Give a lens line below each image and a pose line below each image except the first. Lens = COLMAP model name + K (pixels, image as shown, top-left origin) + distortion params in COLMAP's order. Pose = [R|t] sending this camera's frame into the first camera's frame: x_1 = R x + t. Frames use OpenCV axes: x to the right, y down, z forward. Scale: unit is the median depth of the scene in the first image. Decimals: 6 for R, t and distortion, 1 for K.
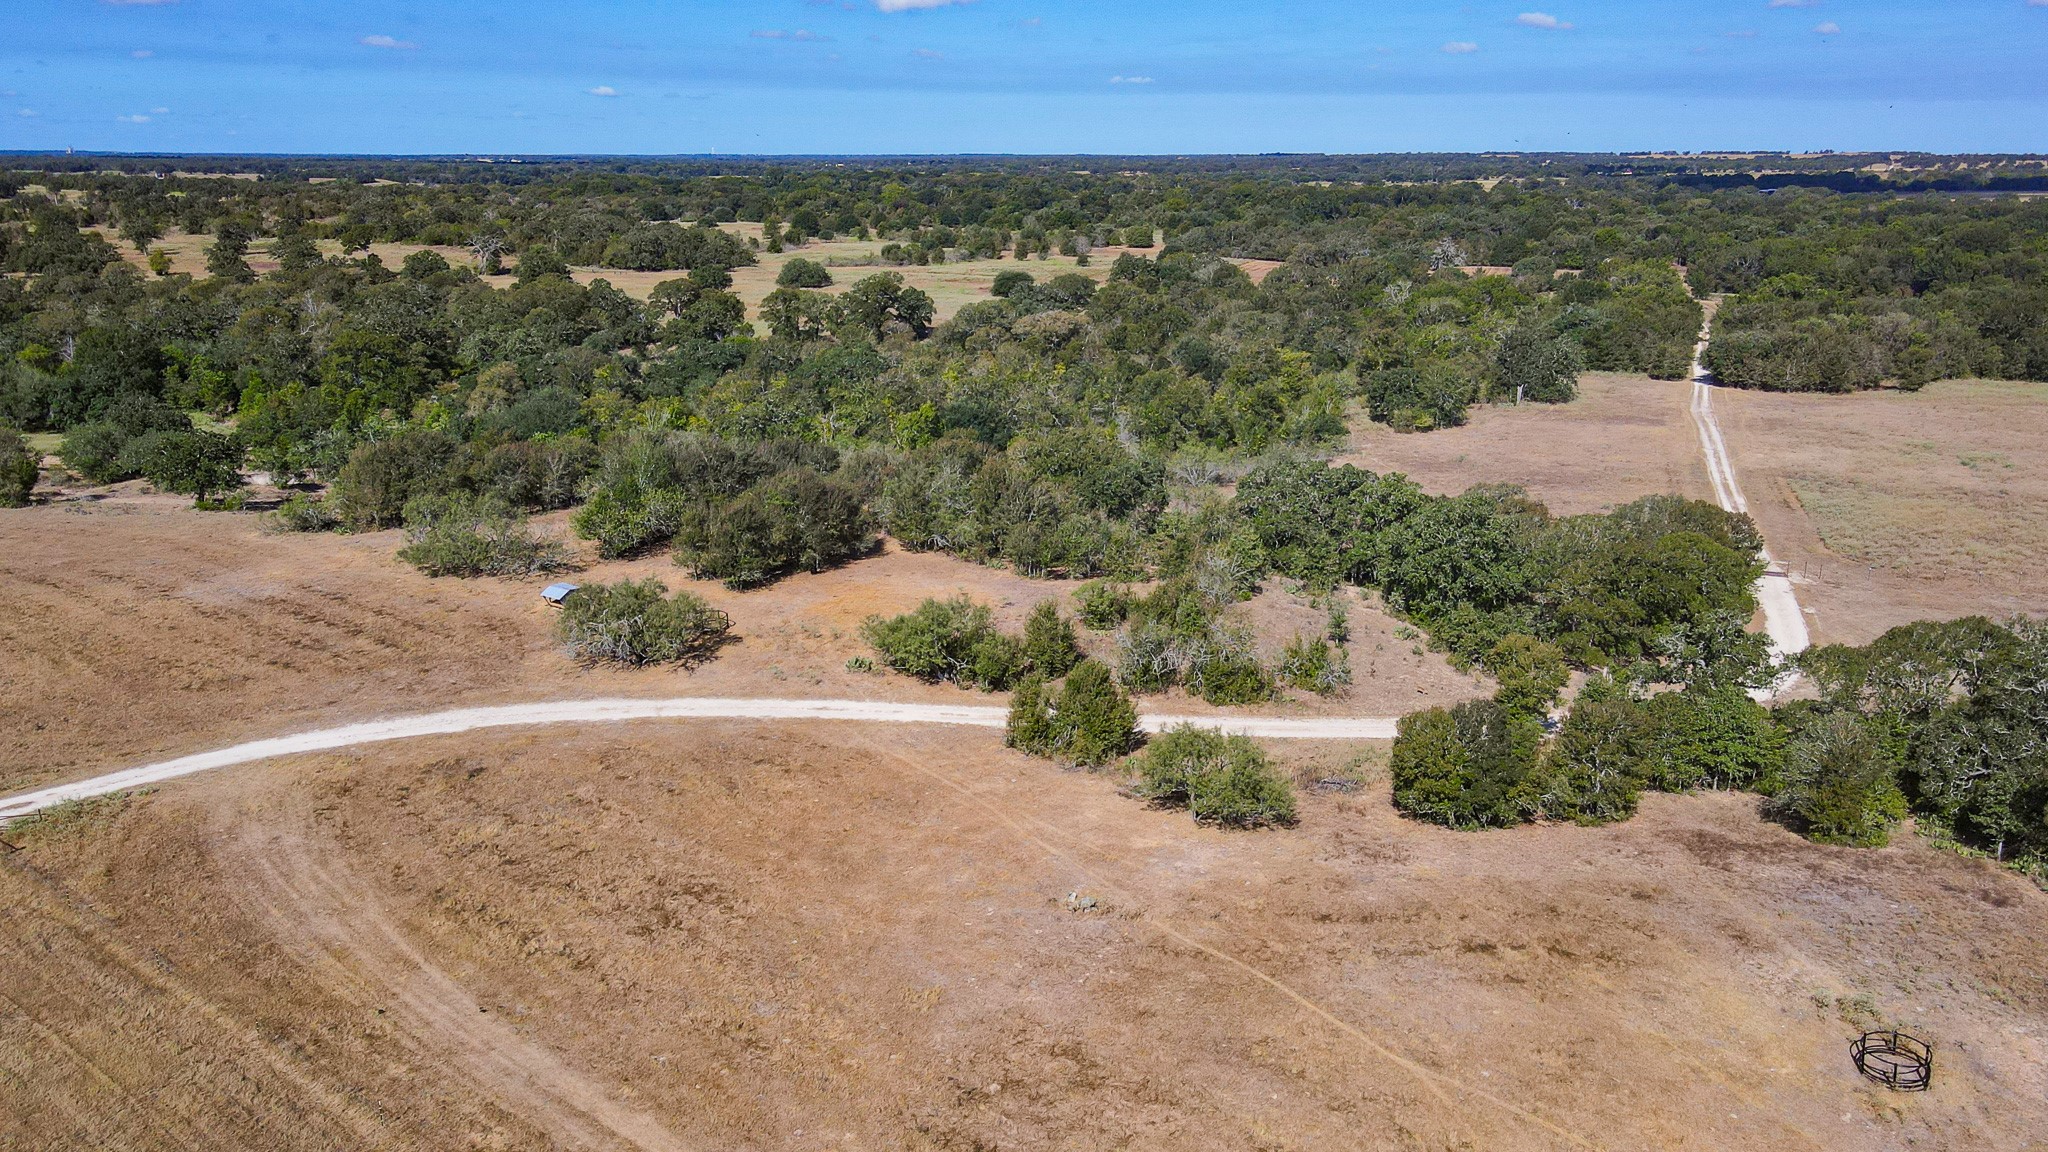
lens RADIAL K [[1509.3, 0, 1024.0], [0, 1509.3, 576.0], [0, 0, 1]] dist [-0.011559, 0.038373]
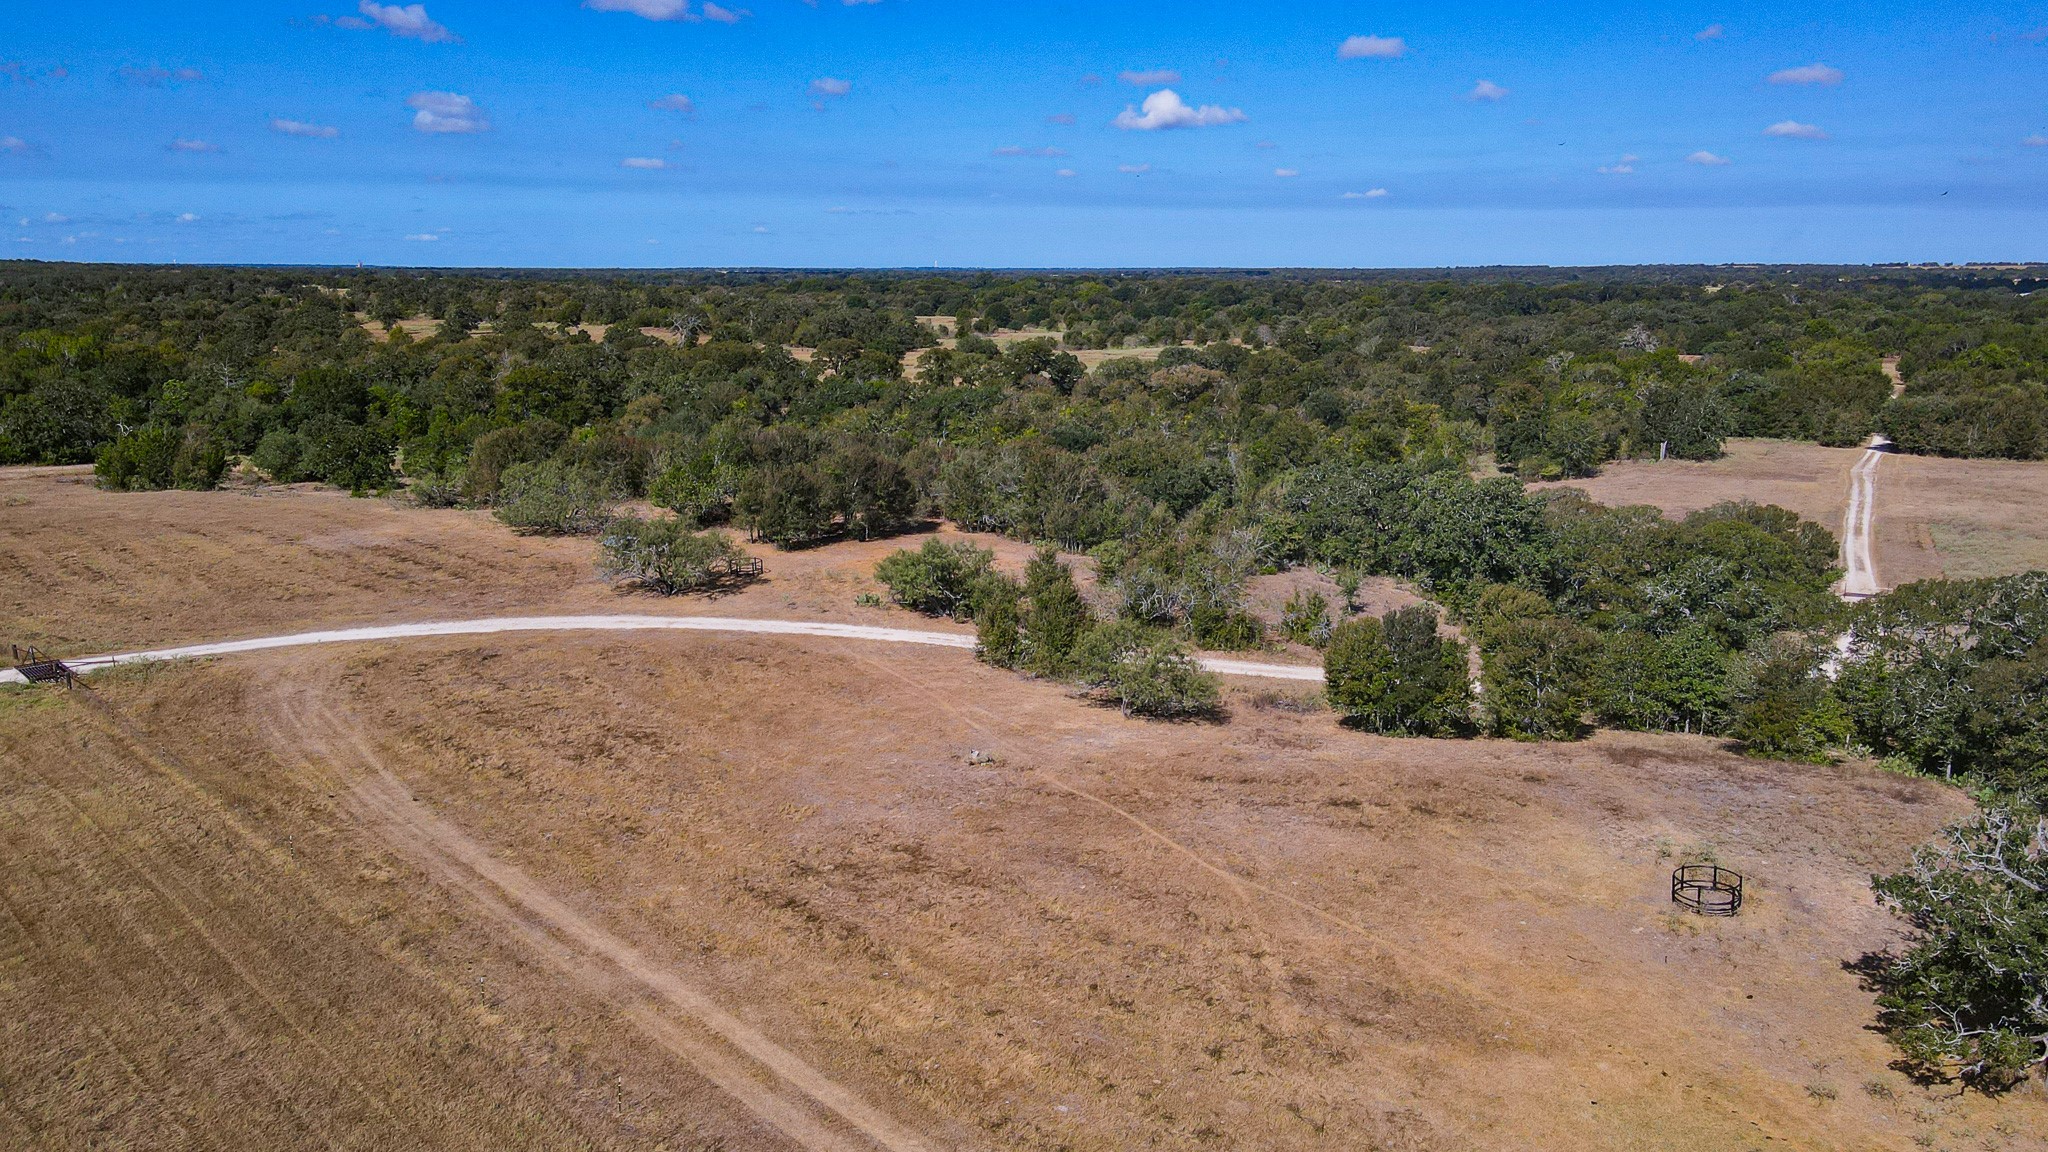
lens RADIAL K [[1529.2, 0, 1024.0], [0, 1529.2, 576.0], [0, 0, 1]] dist [-0.014766, 0.049327]
pose [[0.989358, 0.031886, -0.141967, 0.141513], [-0.042973, 0.996202, -0.075727, 0.111316], [0.139013, 0.081022, 0.986971, -0.037812]]
